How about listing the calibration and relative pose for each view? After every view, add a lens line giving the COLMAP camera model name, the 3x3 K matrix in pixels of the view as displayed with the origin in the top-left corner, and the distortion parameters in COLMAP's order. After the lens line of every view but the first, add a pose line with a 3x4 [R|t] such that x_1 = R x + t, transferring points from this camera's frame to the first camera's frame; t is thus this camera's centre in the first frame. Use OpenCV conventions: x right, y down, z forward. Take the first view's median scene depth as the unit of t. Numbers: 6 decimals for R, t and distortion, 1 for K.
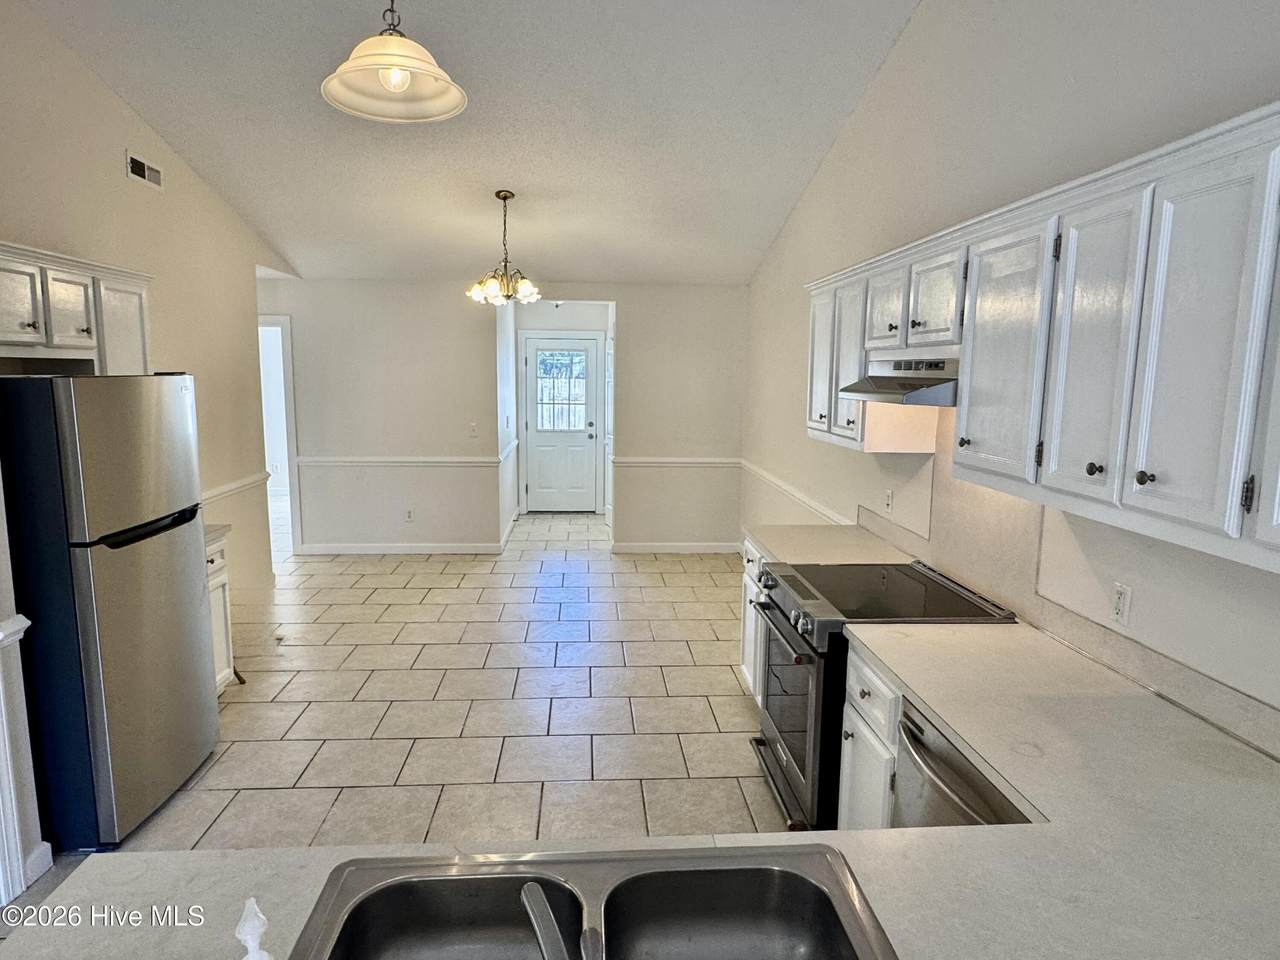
lens RADIAL K [[769.4, 0, 640.0], [0, 769.4, 480.0], [0, 0, 1]] dist [0.000410, 0.000575]
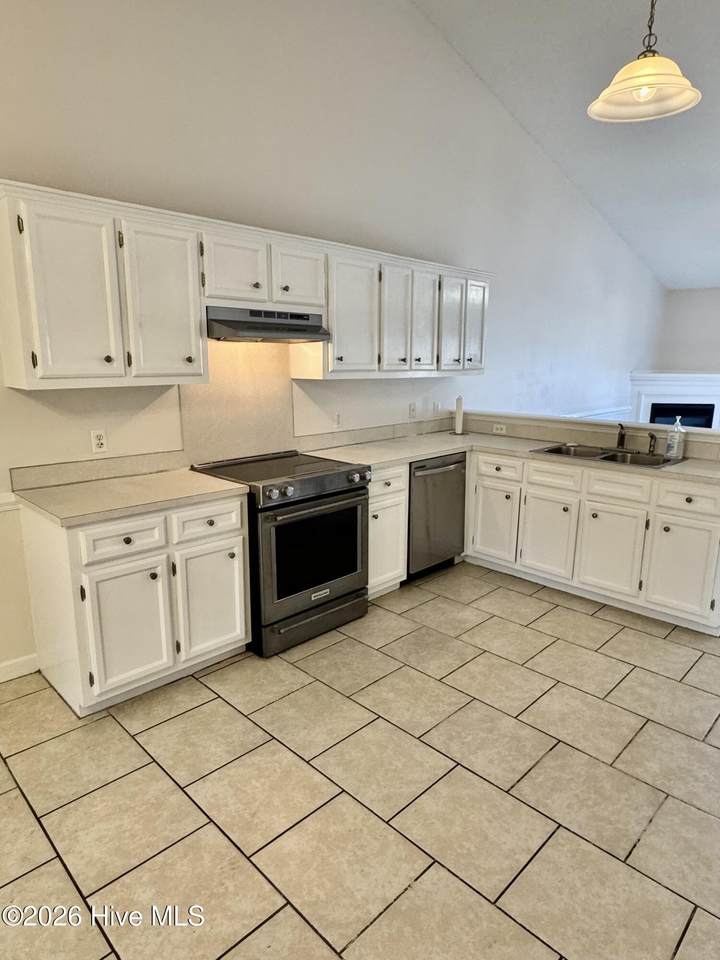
lens RADIAL K [[577.3, 0, 360.0], [0, 577.3, 480.0], [0, 0, 1]] dist [0.000946, 0.000062]
pose [[-0.655415, -0.172275, 0.735359, -0.898329], [0.090147, 0.948834, 0.302633, -0.232234], [-0.749870, 0.264640, -0.606351, 2.270084]]
